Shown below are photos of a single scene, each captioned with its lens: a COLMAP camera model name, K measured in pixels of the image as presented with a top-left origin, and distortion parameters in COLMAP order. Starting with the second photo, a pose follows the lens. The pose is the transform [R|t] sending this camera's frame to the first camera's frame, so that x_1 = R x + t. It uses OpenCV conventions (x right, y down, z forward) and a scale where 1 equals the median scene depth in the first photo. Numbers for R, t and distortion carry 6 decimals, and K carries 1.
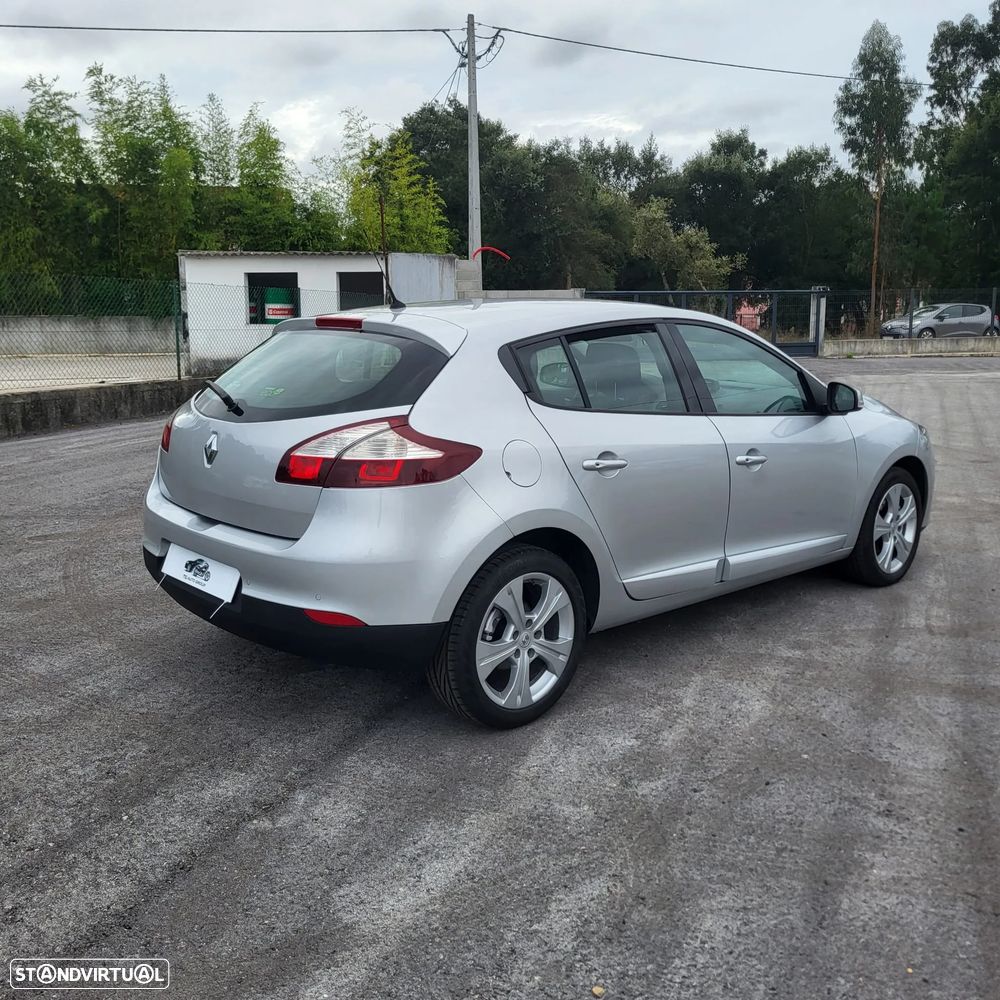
lens RADIAL K [[957.7, 0, 500.0], [0, 957.7, 500.0], [0, 0, 1]] dist [0.038101, -0.030863]
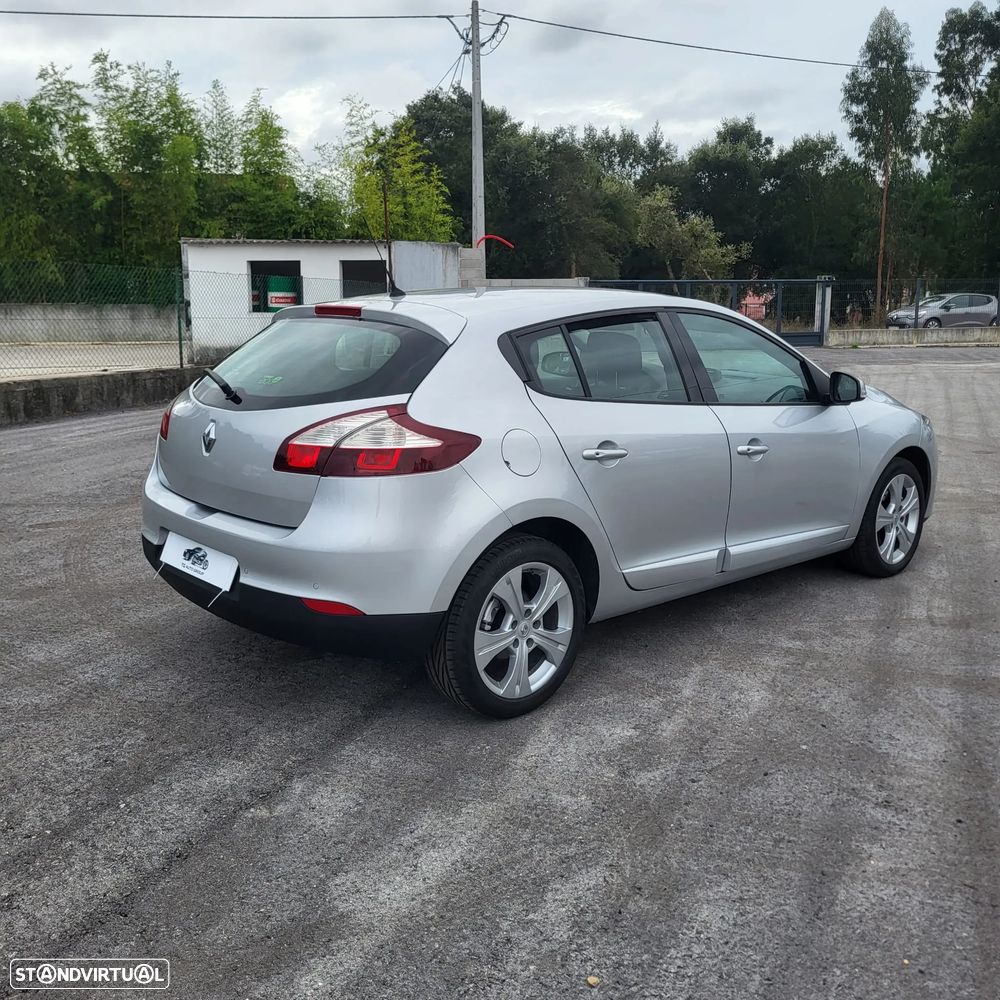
lens RADIAL K [[957.7, 0, 500.0], [0, 957.7, 500.0], [0, 0, 1]] dist [0.038101, -0.030863]
pose [[0.999988, 0.003130, -0.003772, 0.003335], [-0.003088, 0.999935, 0.010999, 0.000072], [0.003806, -0.010987, 0.999932, 0.002558]]
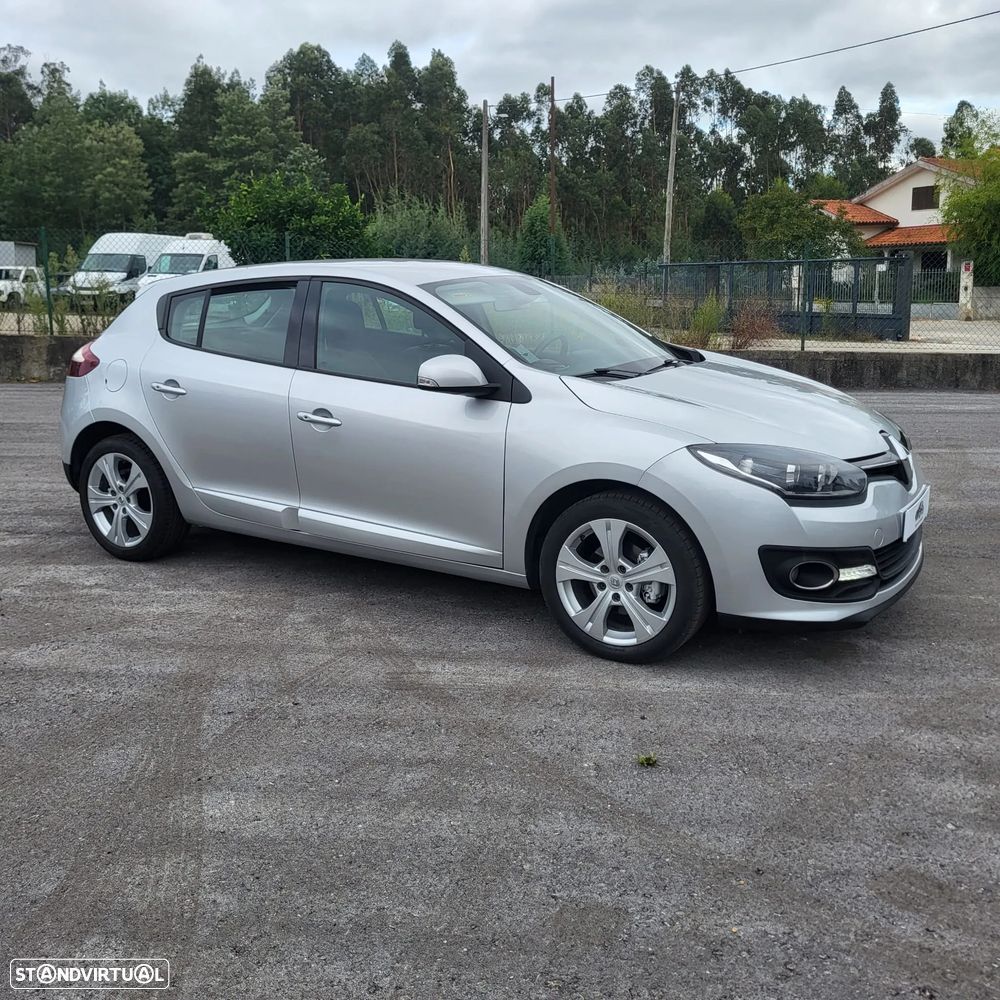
lens RADIAL K [[968.9, 0, 514.3], [0, 968.9, 500.4], [0, 0, 1]] dist [0.037035, -0.033133]
pose [[0.325075, 0.212790, -0.921437, 1.127014], [-0.184987, 0.969841, 0.158707, -0.139860], [0.927419, 0.118863, 0.354634, 0.740420]]
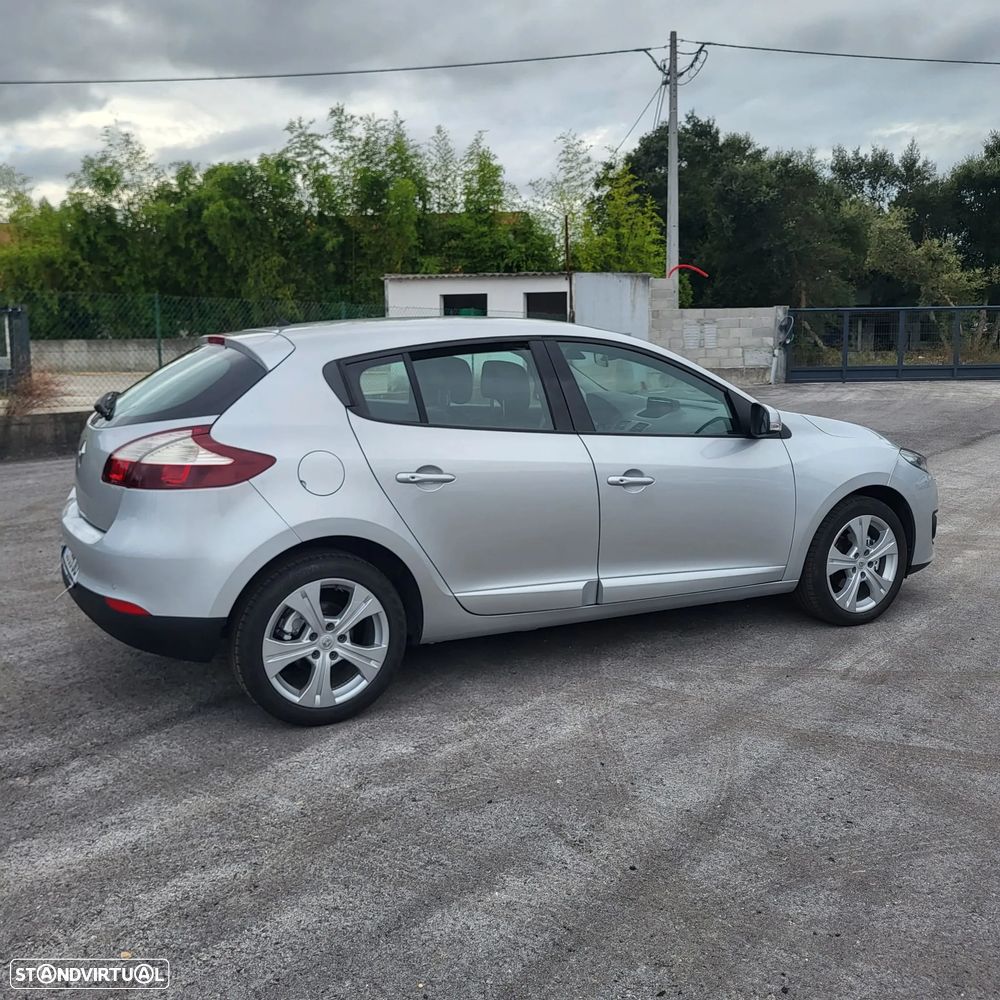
lens RADIAL K [[968.9, 0, 514.3], [0, 968.9, 500.4], [0, 0, 1]] dist [0.037035, -0.033133]
pose [[0.966771, 0.041174, -0.252305, 0.348672], [-0.046509, 0.998802, -0.015216, -0.001451], [0.251377, 0.026445, 0.967528, 0.016966]]
